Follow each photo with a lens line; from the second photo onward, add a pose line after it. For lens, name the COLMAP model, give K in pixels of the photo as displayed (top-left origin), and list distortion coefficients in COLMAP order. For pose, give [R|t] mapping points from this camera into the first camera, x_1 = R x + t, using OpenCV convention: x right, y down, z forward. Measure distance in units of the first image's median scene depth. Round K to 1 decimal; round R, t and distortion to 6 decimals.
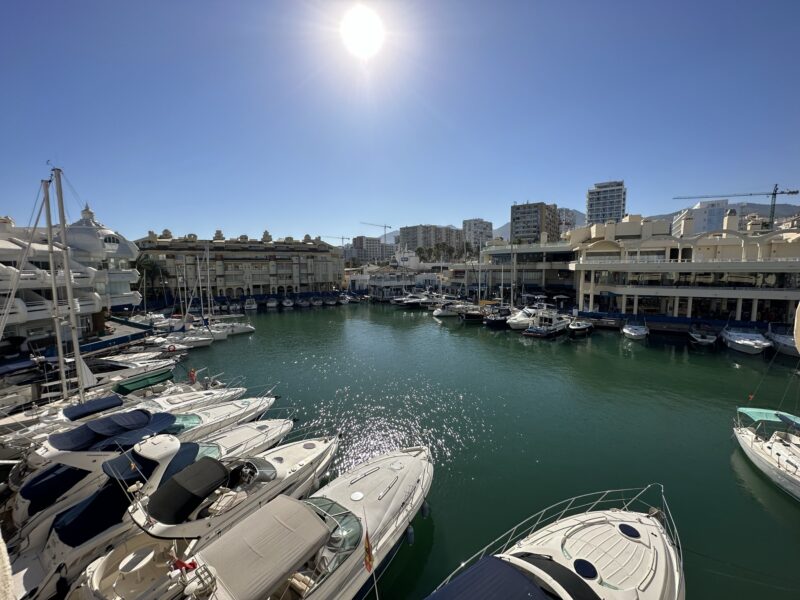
lens RADIAL K [[319.0, 0, 398.2], [0, 319.0, 296.6], [0, 0, 1]] dist [0.001869, -0.001900]
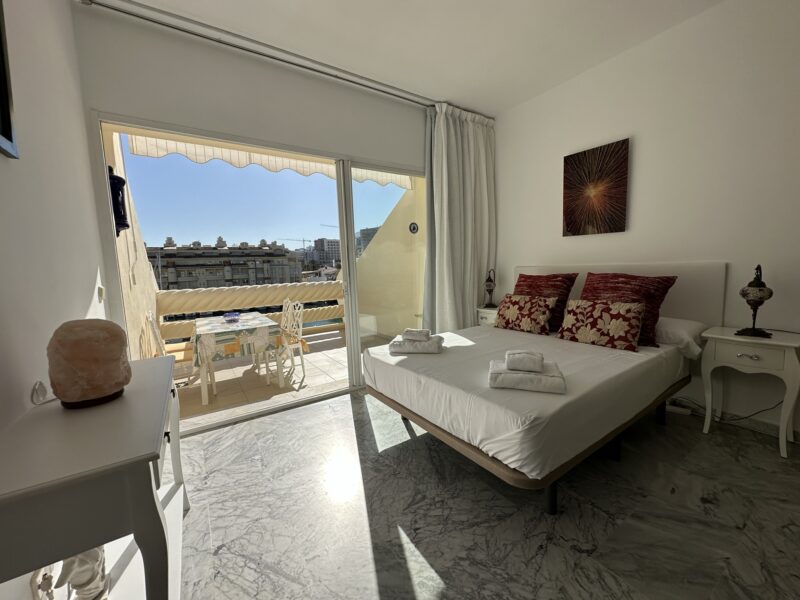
lens RADIAL K [[319.0, 0, 398.4], [0, 319.0, 298.5], [0, 0, 1]] dist [0.001869, -0.001900]
pose [[0.993757, -0.039168, 0.104464, 0.037559], [0.038782, 0.999231, 0.005725, 0.005377], [-0.104608, -0.001638, 0.994512, -0.068683]]
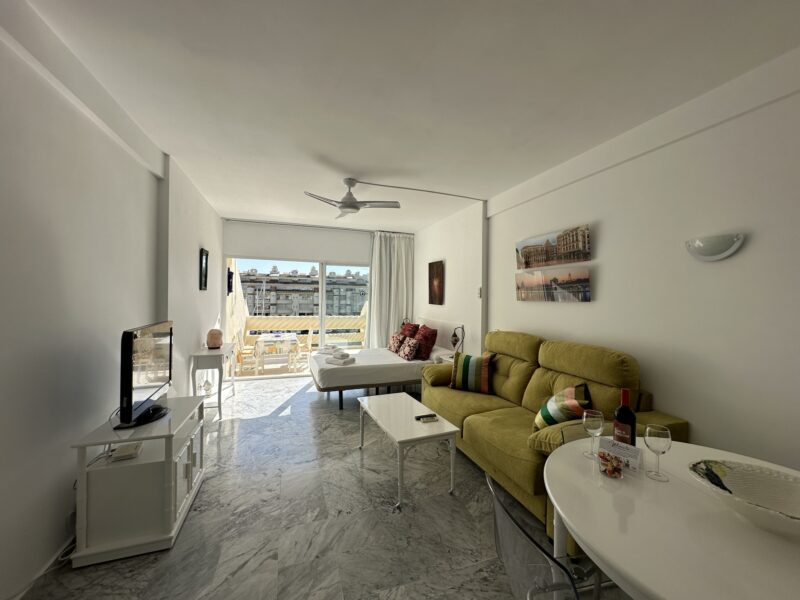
lens RADIAL K [[319.0, 0, 397.0], [0, 319.0, 298.7], [0, 0, 1]] dist [0.001869, -0.001900]
pose [[0.989657, 0.023127, -0.141575, 0.058991], [-0.036317, 0.995161, -0.091301, 0.004699], [0.138778, 0.095499, 0.985708, -0.096948]]
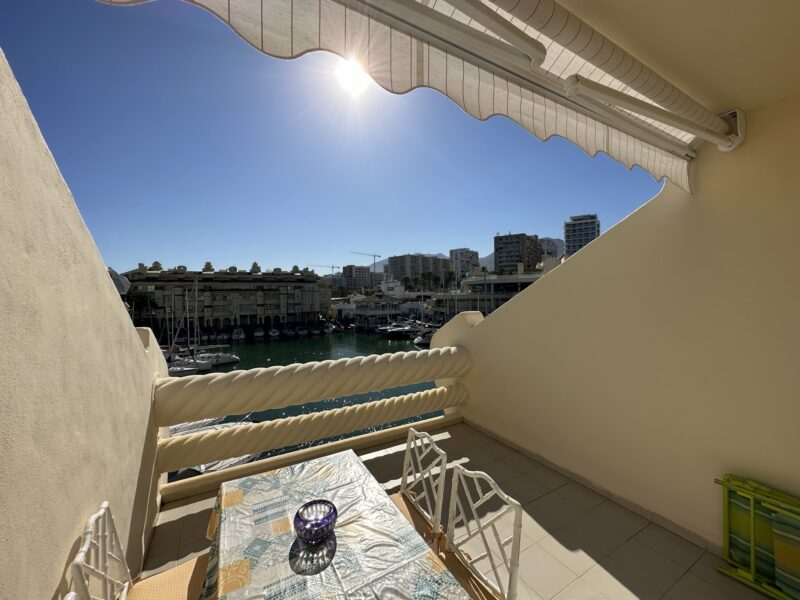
lens RADIAL K [[319.0, 0, 397.8], [0, 319.0, 297.9], [0, 0, 1]] dist [0.001869, -0.001900]
pose [[0.999600, -0.005810, 0.027660, 0.020817], [0.008069, 0.996580, -0.082245, -0.003415], [-0.027088, 0.082435, 0.996228, -0.035219]]
